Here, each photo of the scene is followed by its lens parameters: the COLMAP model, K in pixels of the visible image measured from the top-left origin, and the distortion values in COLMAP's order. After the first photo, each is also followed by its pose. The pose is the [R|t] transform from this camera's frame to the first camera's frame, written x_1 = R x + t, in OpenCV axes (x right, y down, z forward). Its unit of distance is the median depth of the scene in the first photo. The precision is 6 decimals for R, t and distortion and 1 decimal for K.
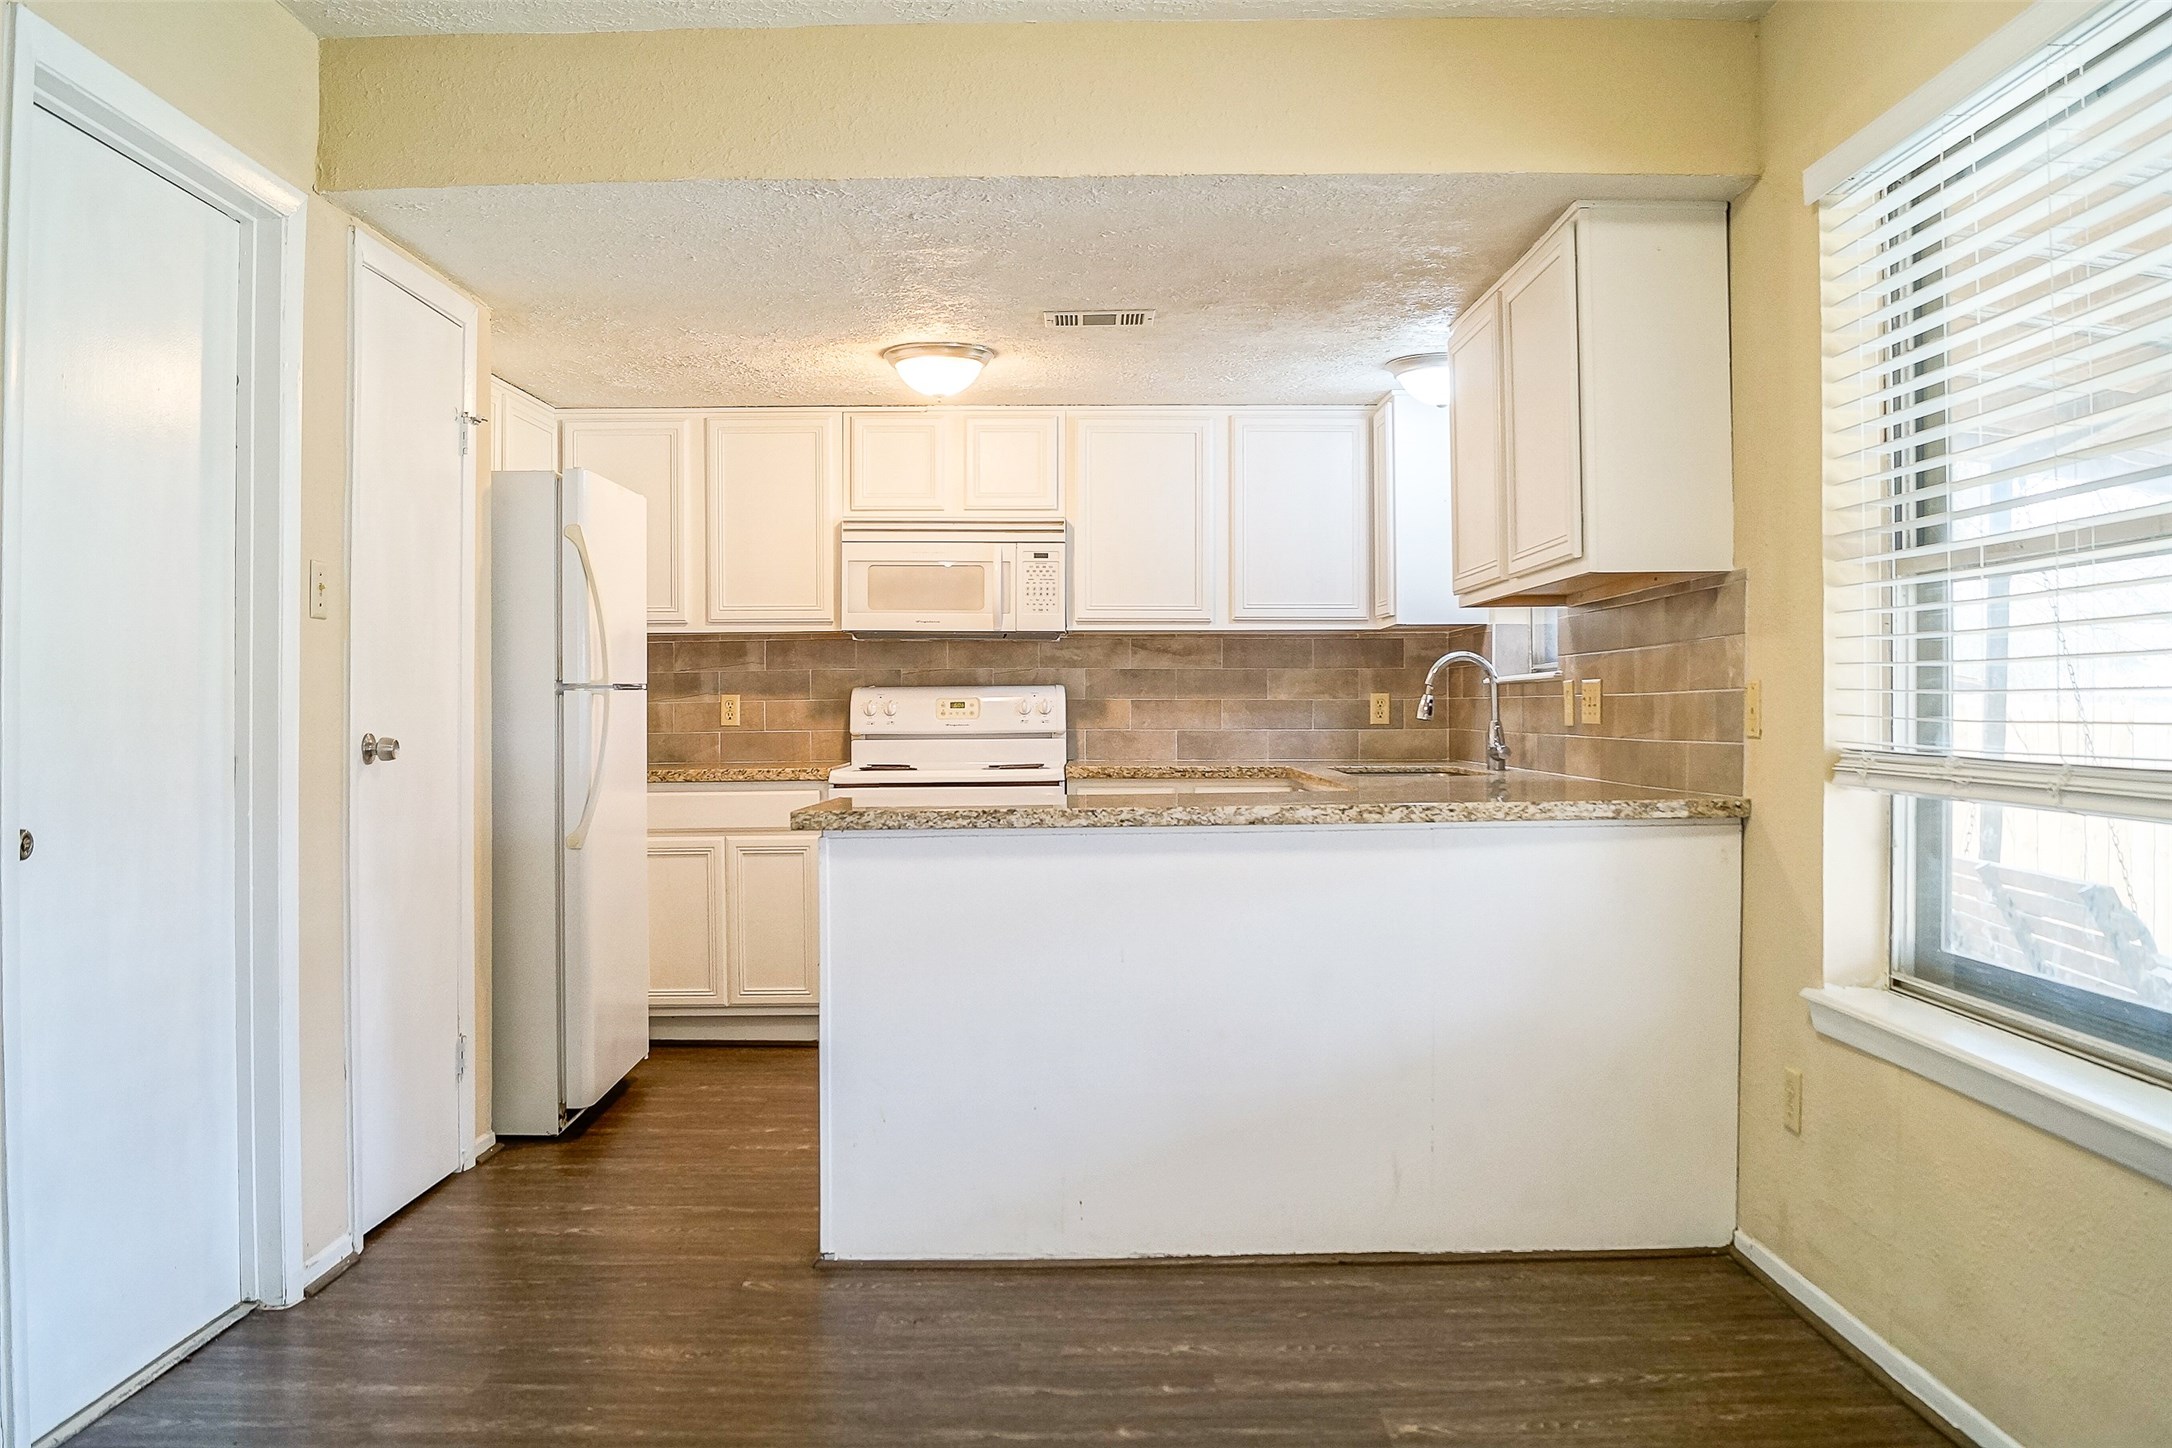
lens RADIAL K [[1754.4, 0, 1152.7], [0, 1754.4, 724.9], [0, 0, 1]] dist [-0.066124, 0.003975]
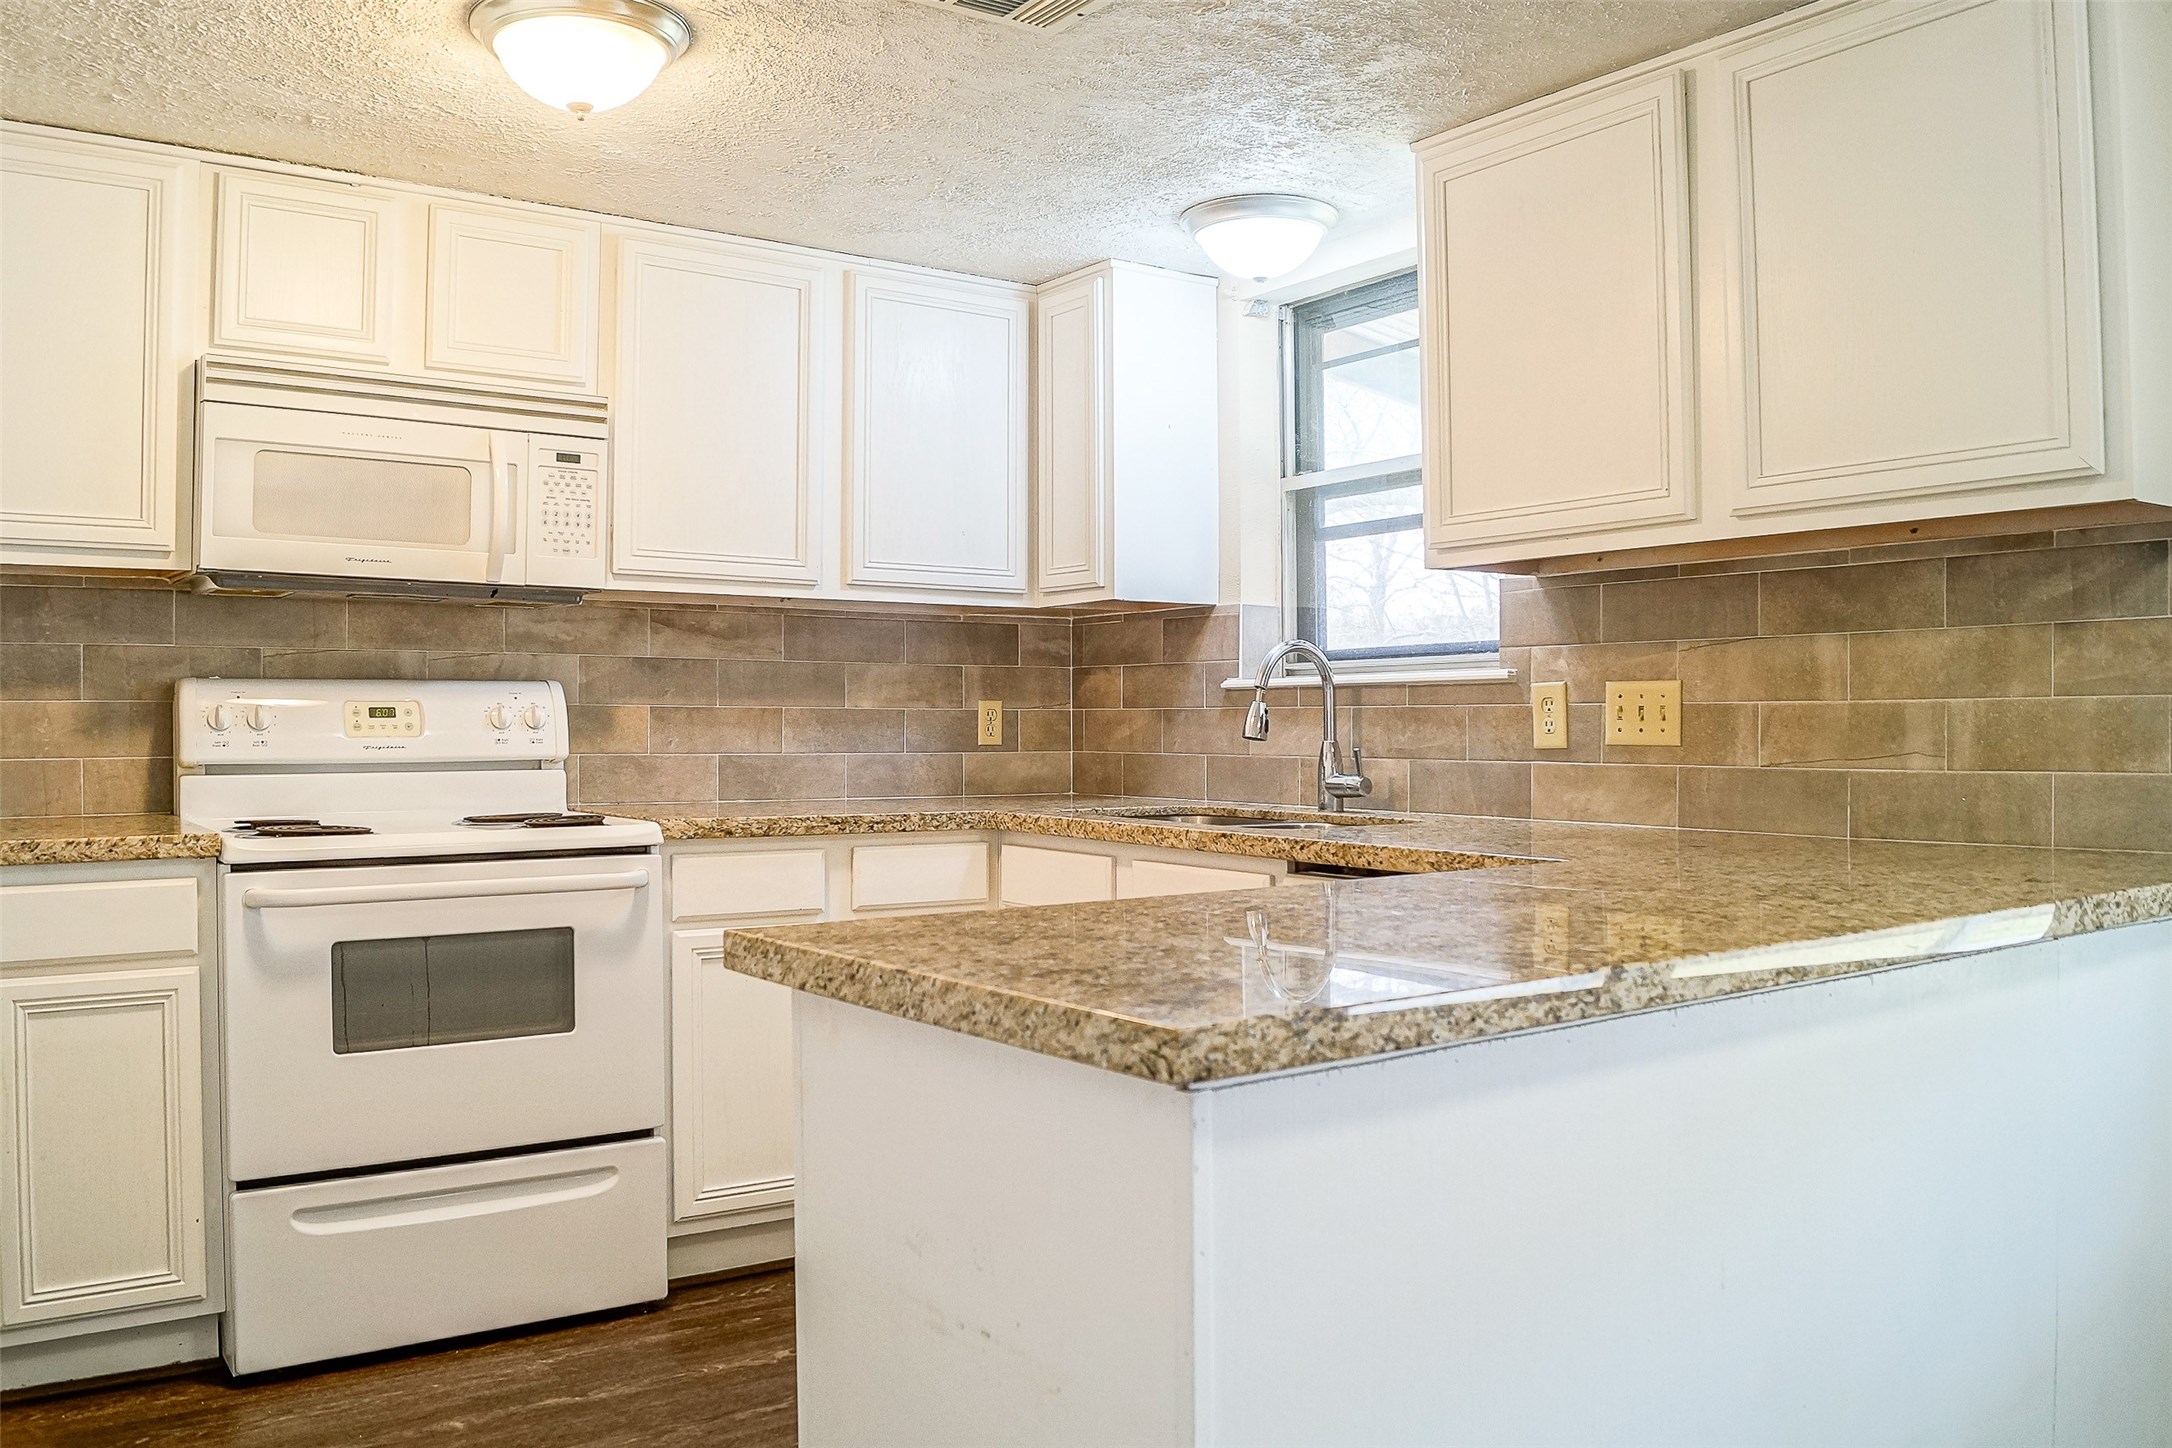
lens RADIAL K [[1754.4, 0, 1152.7], [0, 1754.4, 724.9], [0, 0, 1]] dist [-0.066124, 0.003975]
pose [[0.840563, 0.004932, 0.541691, -0.204003], [0.000488, 0.999951, -0.009862, -0.001492], [-0.541713, 0.008554, 0.840520, 0.387327]]
